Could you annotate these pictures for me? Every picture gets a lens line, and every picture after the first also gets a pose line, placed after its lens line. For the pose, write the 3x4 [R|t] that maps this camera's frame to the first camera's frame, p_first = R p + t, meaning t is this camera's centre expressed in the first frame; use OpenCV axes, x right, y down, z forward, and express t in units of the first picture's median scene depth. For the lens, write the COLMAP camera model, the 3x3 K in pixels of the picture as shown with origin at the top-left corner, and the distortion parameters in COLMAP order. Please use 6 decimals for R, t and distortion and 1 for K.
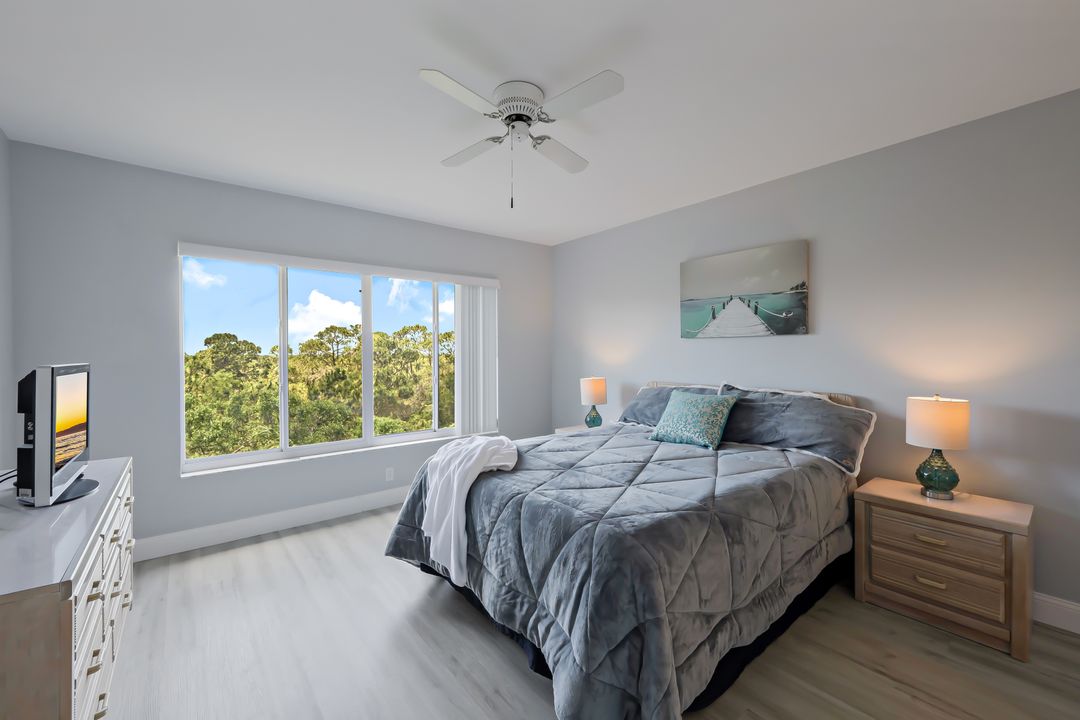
lens RADIAL K [[435.8, 0, 540.5], [0, 435.8, 356.4], [0, 0, 1]] dist [-0.003590, 0.000181]
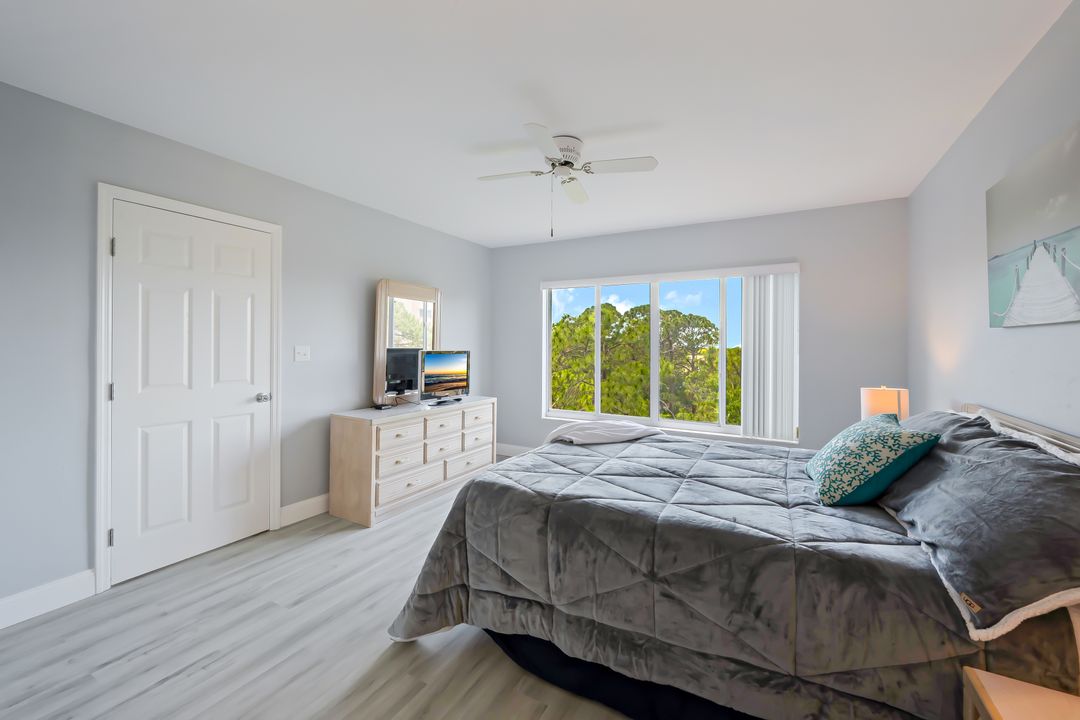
lens RADIAL K [[435.8, 0, 534.1], [0, 435.8, 350.0], [0, 0, 1]] dist [-0.003590, 0.000181]
pose [[0.364229, 0.016679, -0.931160, 0.716306], [-0.014273, 0.999822, 0.012326, -0.014214], [0.931200, 0.008801, 0.364403, 0.305925]]
